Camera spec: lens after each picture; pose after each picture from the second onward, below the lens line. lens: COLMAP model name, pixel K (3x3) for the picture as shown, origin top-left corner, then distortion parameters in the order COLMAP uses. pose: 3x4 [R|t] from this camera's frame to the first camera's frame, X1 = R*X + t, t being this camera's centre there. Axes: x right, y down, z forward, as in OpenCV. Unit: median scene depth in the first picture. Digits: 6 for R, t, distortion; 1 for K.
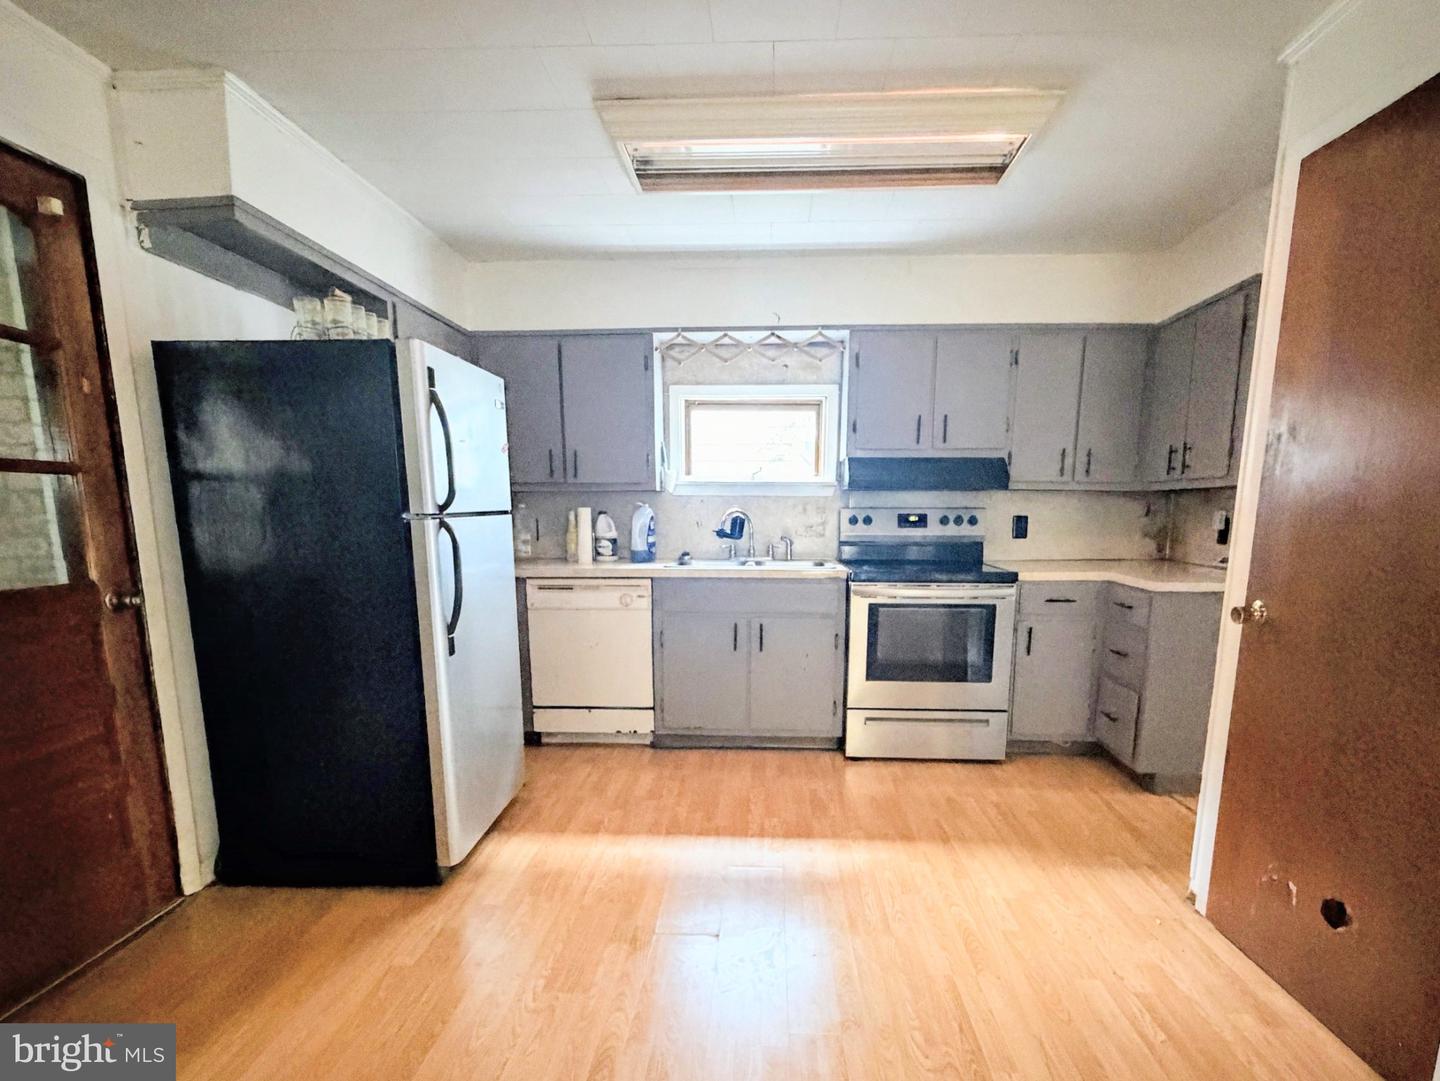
lens RADIAL K [[724.8, 0, 725.7], [0, 724.8, 636.5], [0, 0, 1]] dist [-0.000553, 0.000435]
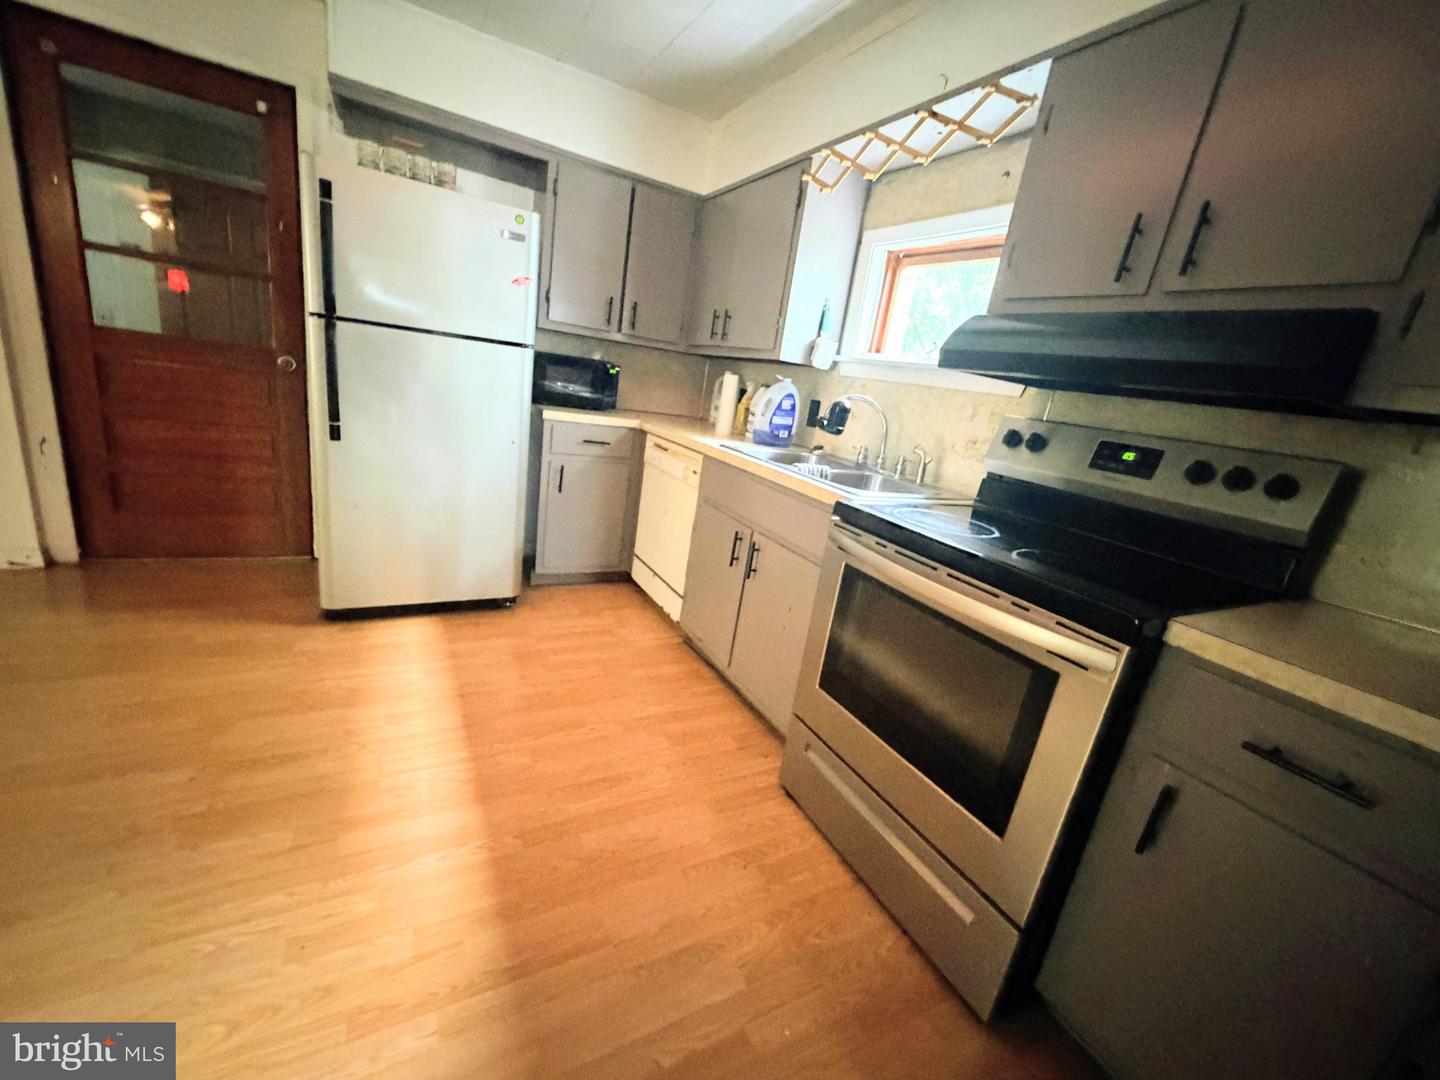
lens RADIAL K [[572.9, 0, 720.0], [0, 572.9, 540.0], [0, 0, 1]] dist [-0.000246, 0.000151]
pose [[0.524063, 0.306362, -0.794670, 0.469709], [-0.293715, 0.940833, 0.169013, -0.103258], [0.799431, 0.144833, 0.583039, 0.621741]]
